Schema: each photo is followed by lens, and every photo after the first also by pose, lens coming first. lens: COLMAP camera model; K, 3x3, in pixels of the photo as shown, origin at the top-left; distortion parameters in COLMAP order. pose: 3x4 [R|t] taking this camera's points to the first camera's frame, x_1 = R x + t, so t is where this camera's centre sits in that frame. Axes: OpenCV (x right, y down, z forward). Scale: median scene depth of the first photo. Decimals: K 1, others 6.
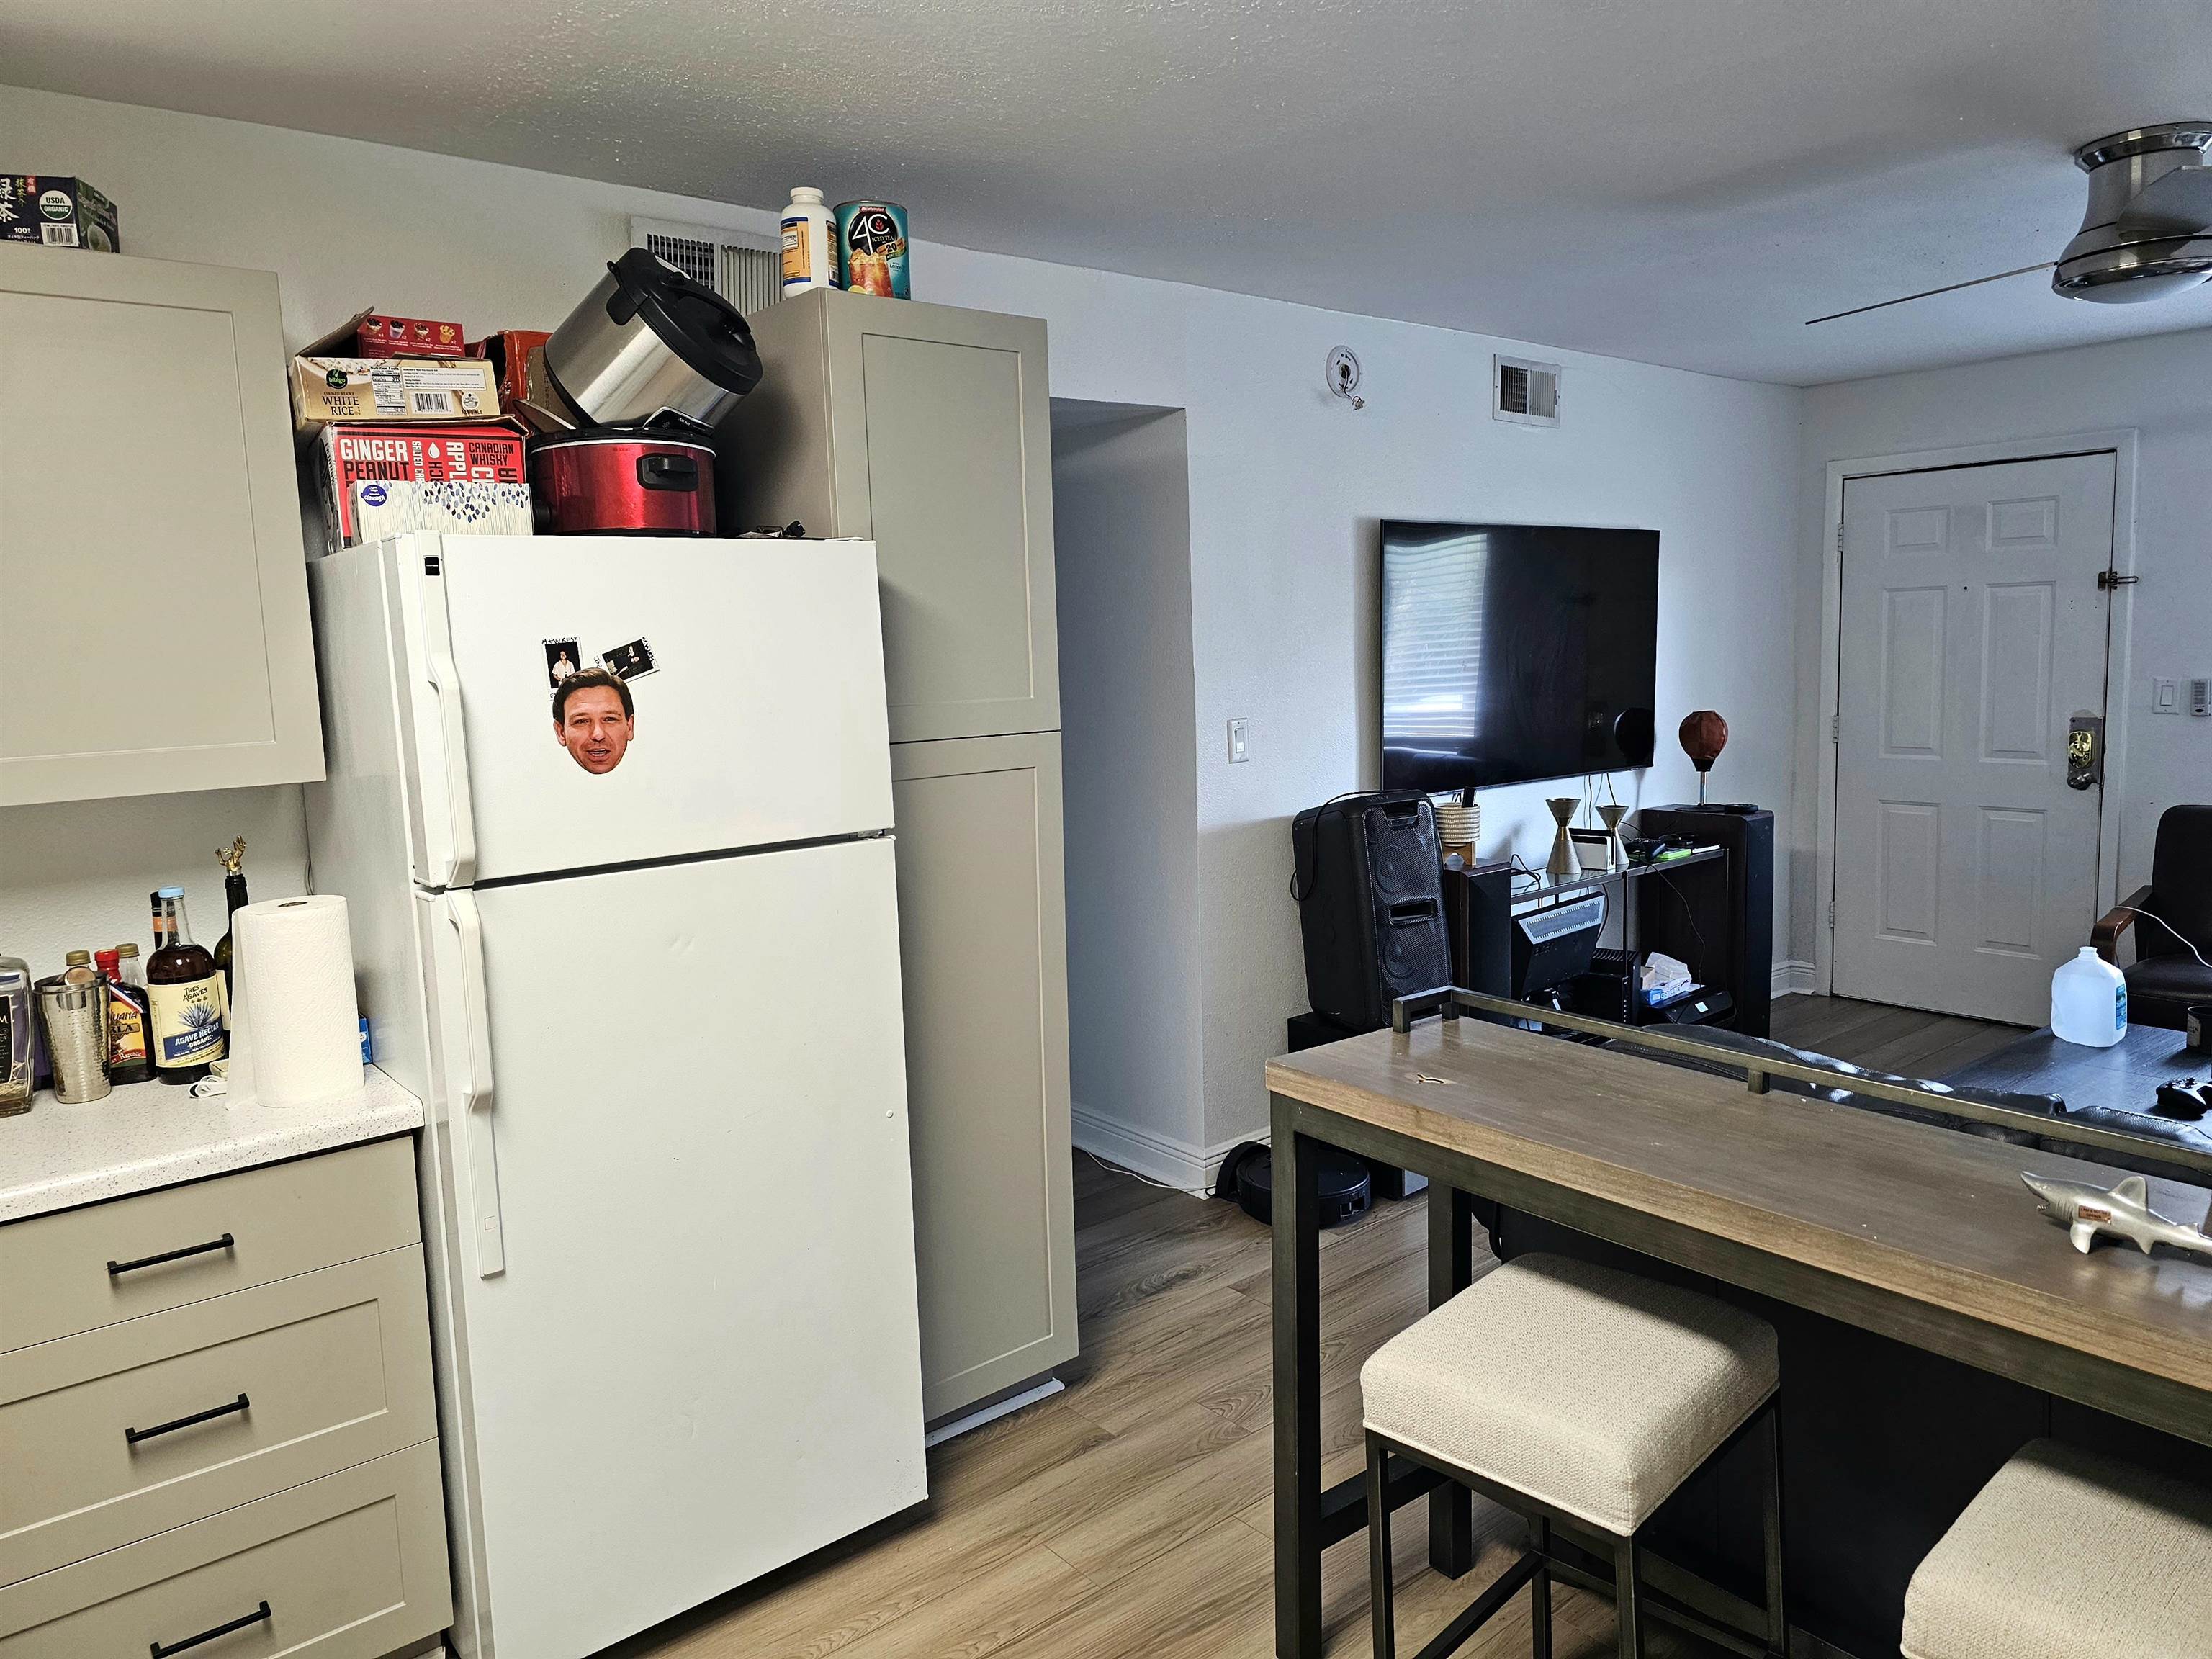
lens RADIAL K [[1477.5, 0, 1127.4], [0, 1477.5, 812.2], [0, 0, 1]] dist [0.069799, -0.064011]
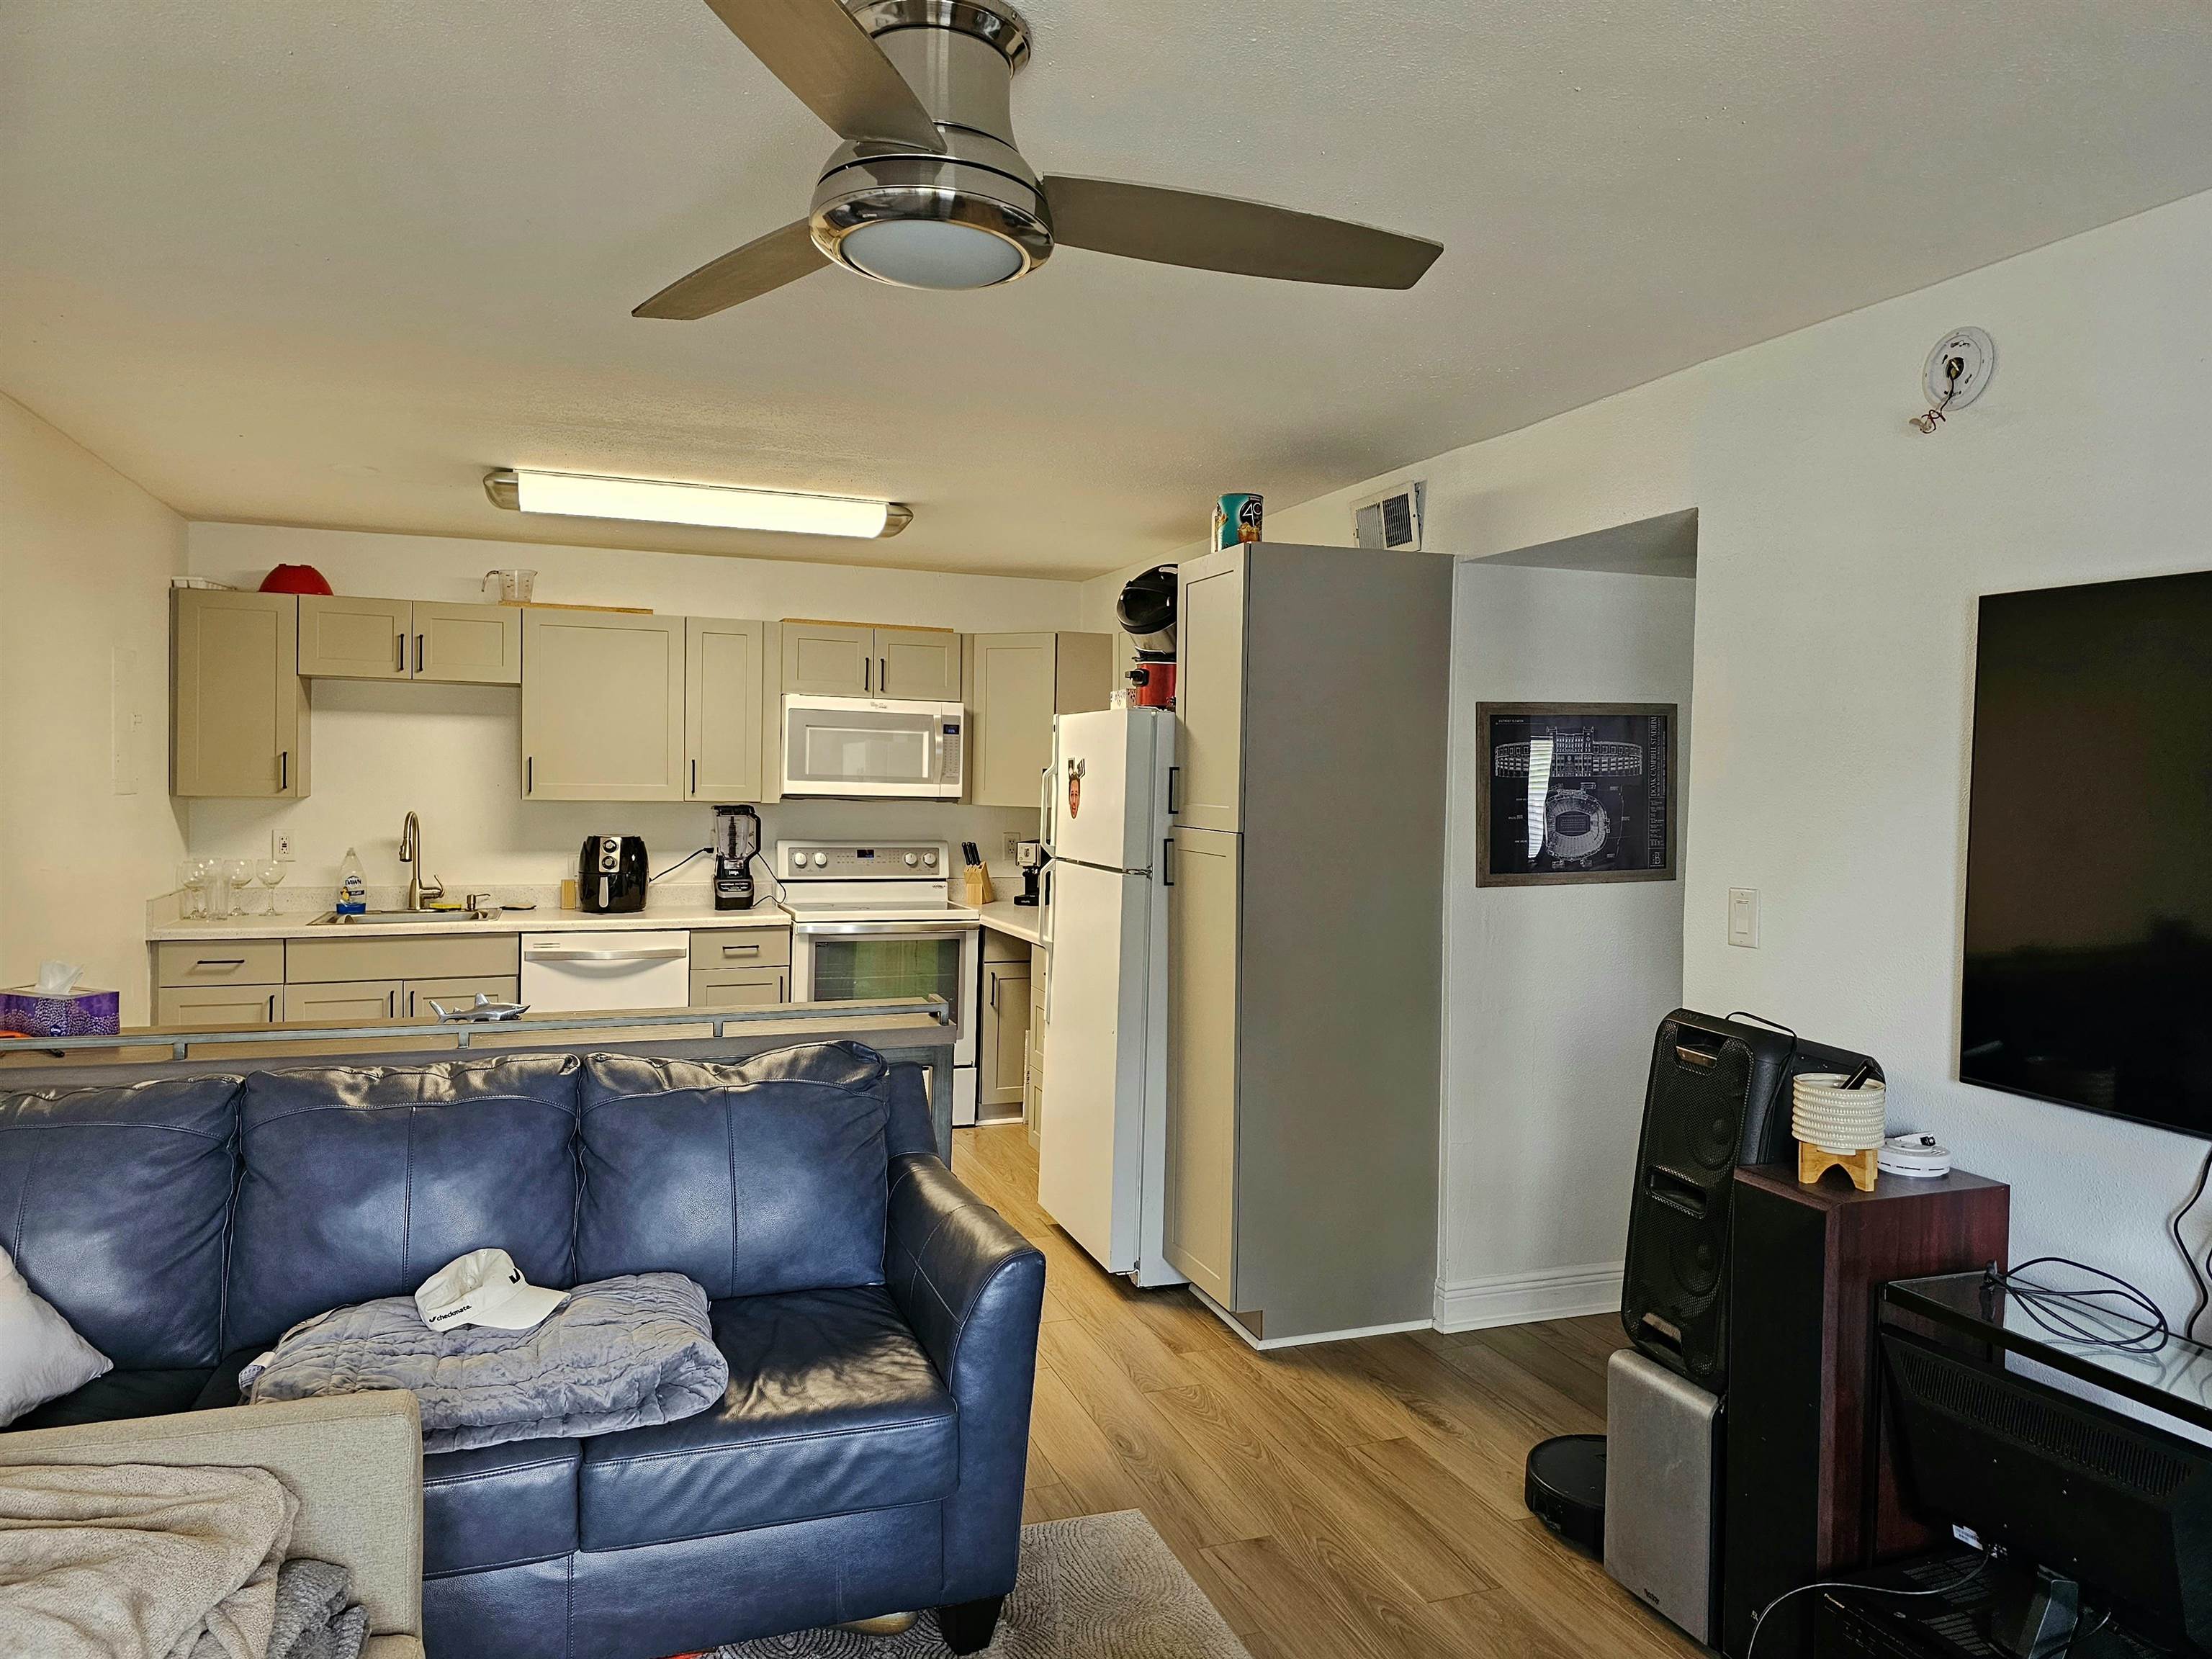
lens RADIAL K [[1477.5, 0, 1134.4], [0, 1477.5, 816.0], [0, 0, 1]] dist [0.069799, -0.064011]
pose [[-0.327516, 0.054080, -0.943297, 0.727024], [-0.123670, 0.987318, 0.099543, -0.111678], [0.936717, 0.149260, -0.316675, 0.766043]]
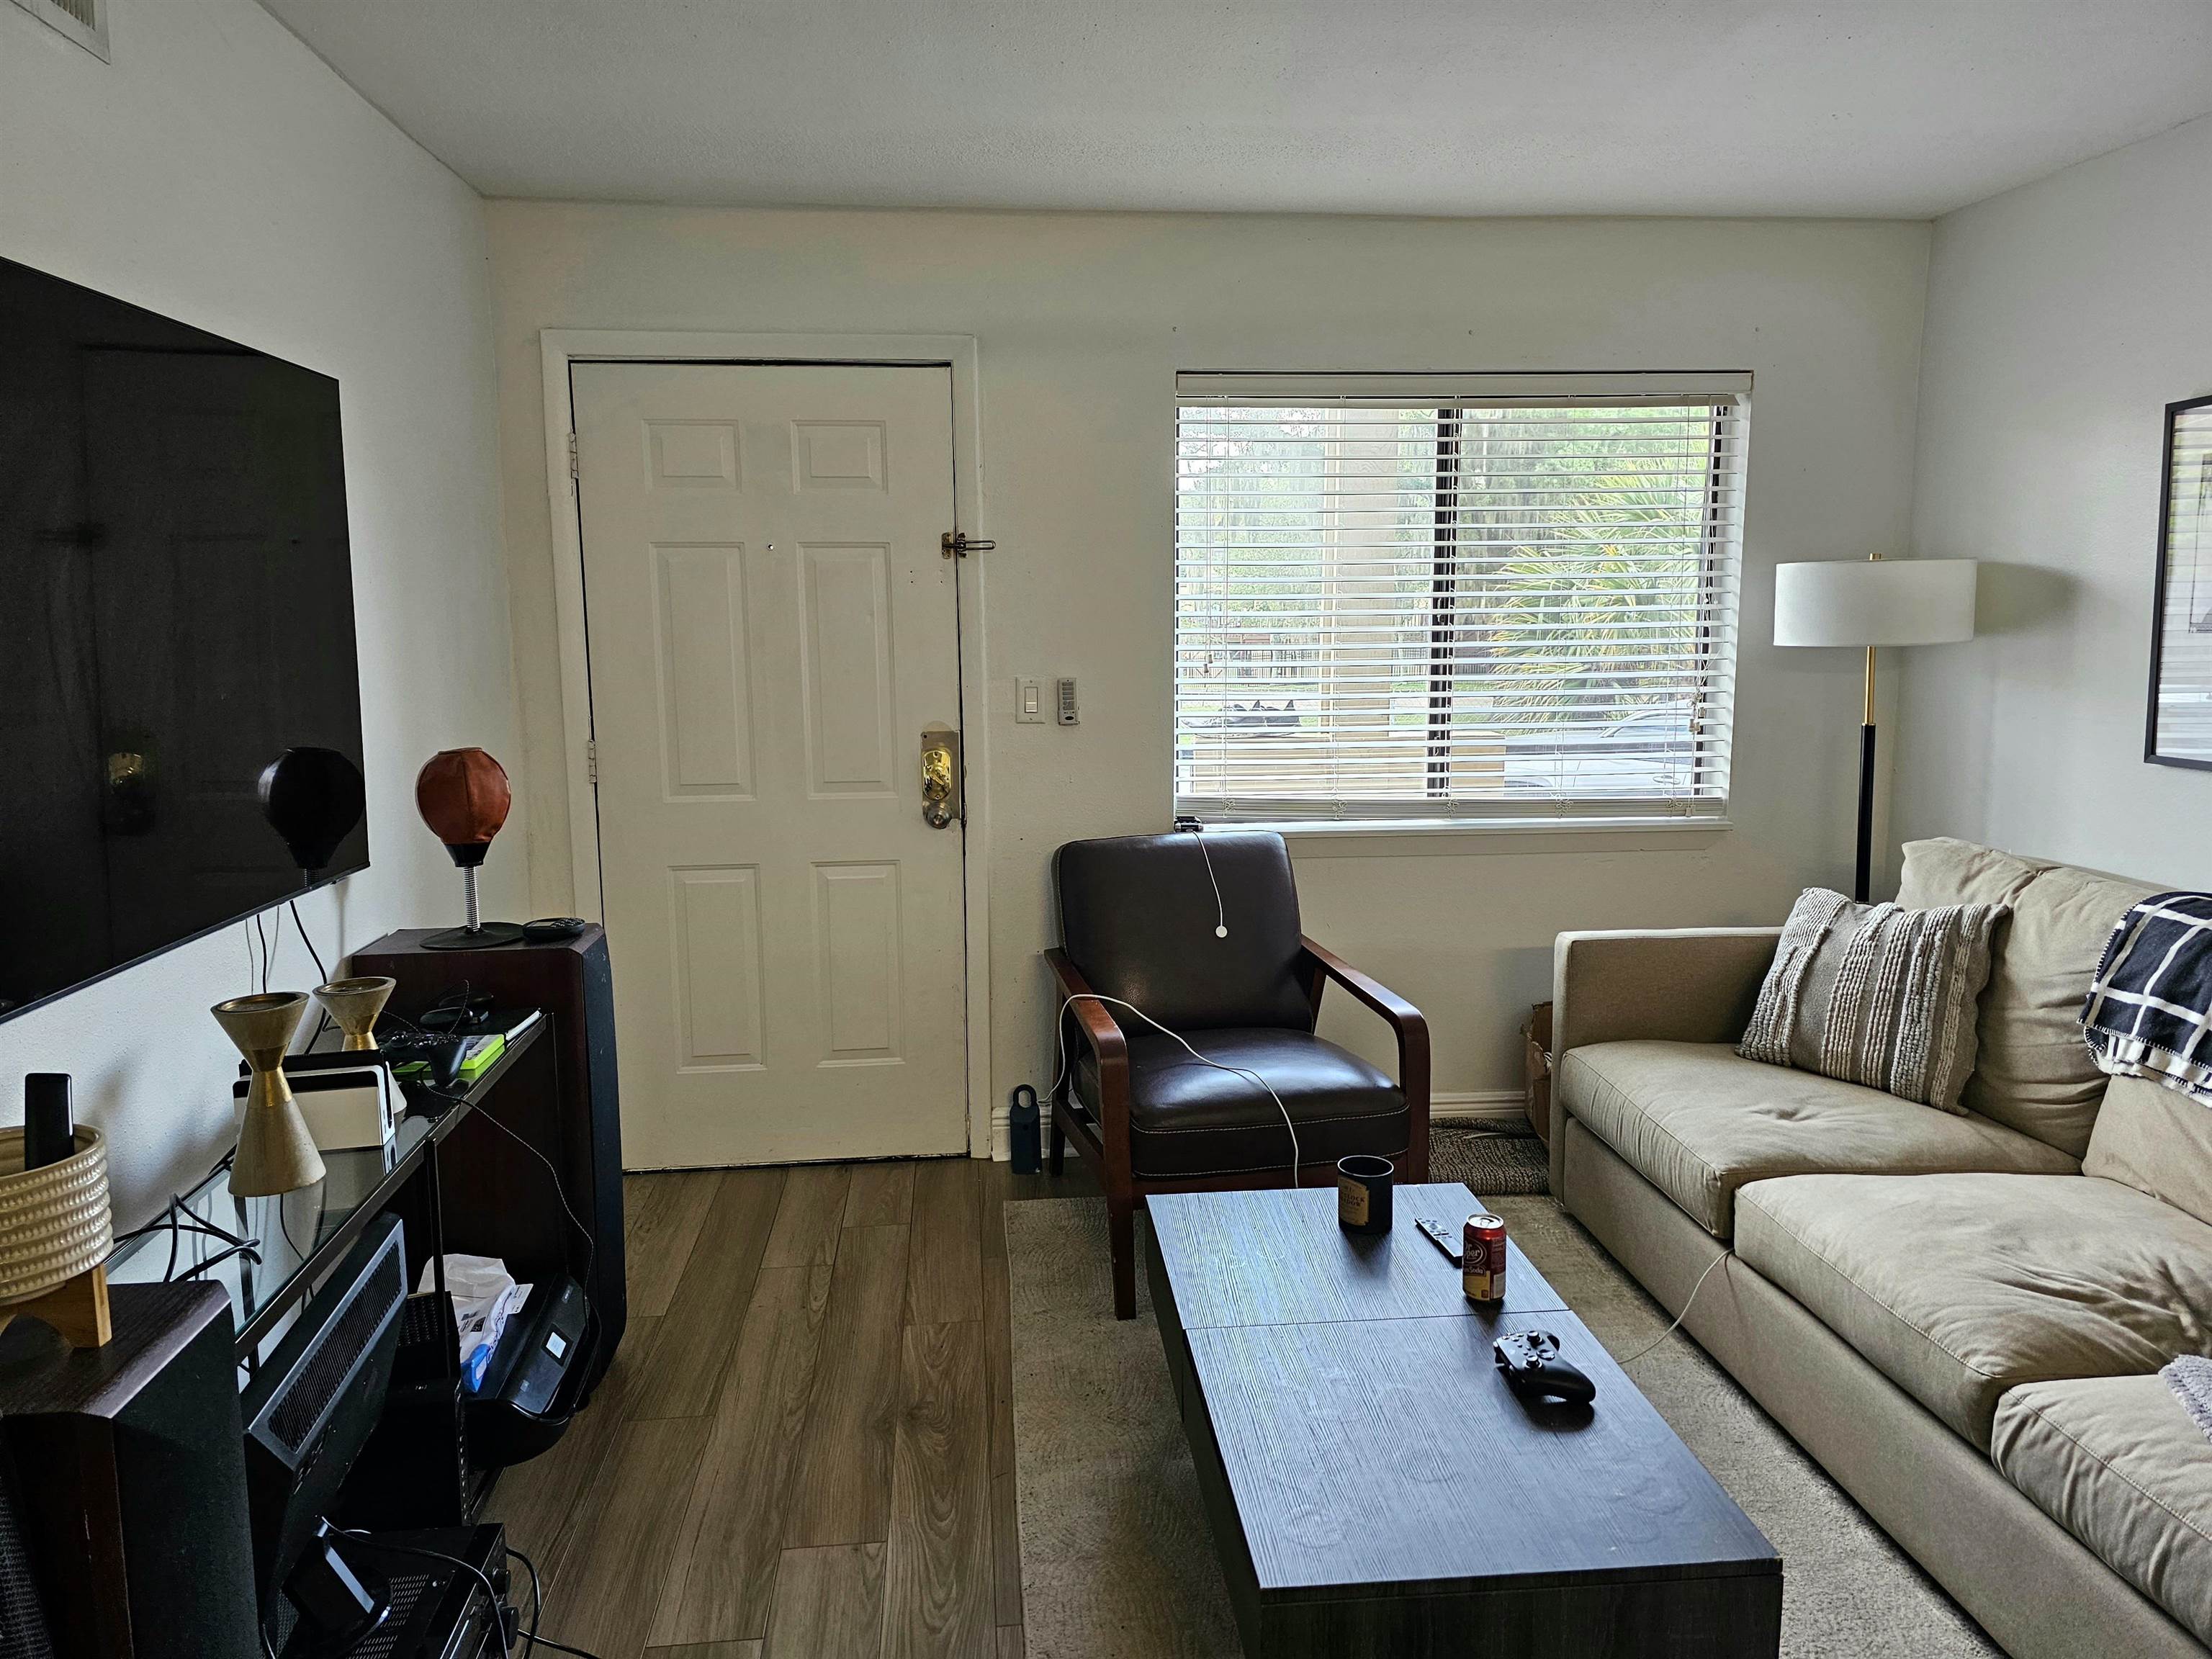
lens RADIAL K [[1477.5, 0, 1100.7], [0, 1477.5, 801.9], [0, 0, 1]] dist [0.069799, -0.064011]
pose [[0.566787, -0.084383, 0.819531, 0.092770], [0.088580, 0.995216, 0.041210, -0.054352], [-0.819088, 0.049237, 0.571551, 0.553884]]
